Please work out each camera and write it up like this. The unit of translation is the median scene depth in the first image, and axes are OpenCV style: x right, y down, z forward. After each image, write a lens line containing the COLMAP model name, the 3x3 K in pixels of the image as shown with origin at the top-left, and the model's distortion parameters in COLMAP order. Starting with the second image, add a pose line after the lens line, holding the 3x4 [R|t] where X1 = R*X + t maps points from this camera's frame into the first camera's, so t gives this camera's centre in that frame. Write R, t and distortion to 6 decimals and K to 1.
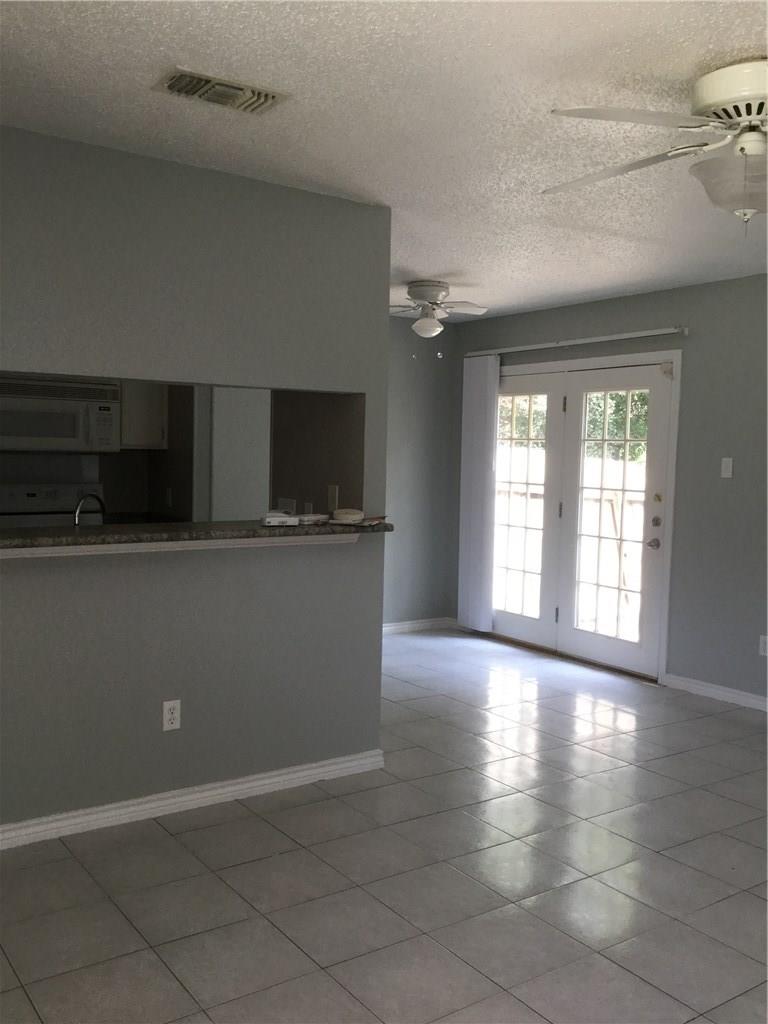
lens RADIAL K [[933.2, 0, 384.0], [0, 933.2, 512.0], [0, 0, 1]] dist [0.079588, -0.114090]
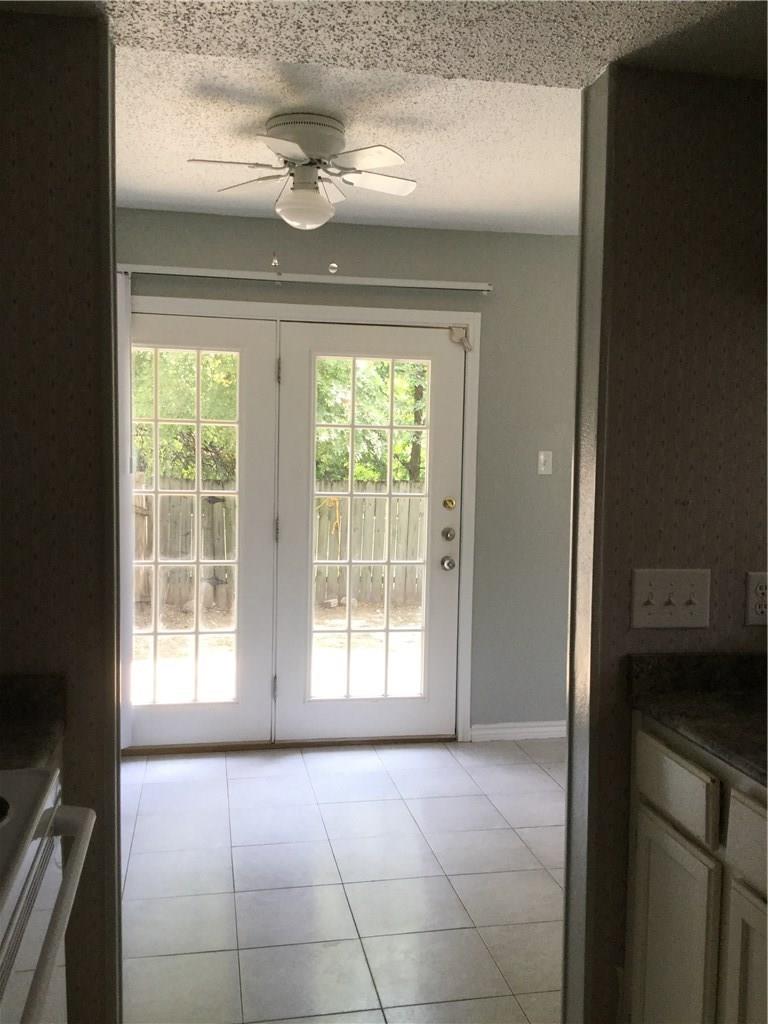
lens RADIAL K [[933.2, 0, 384.0], [0, 933.2, 512.0], [0, 0, 1]] dist [0.079588, -0.114090]
pose [[0.405637, -0.085239, 0.910051, -0.432618], [0.049196, 0.996235, 0.071383, -0.066622], [-0.912710, 0.015816, 0.408303, 0.749751]]
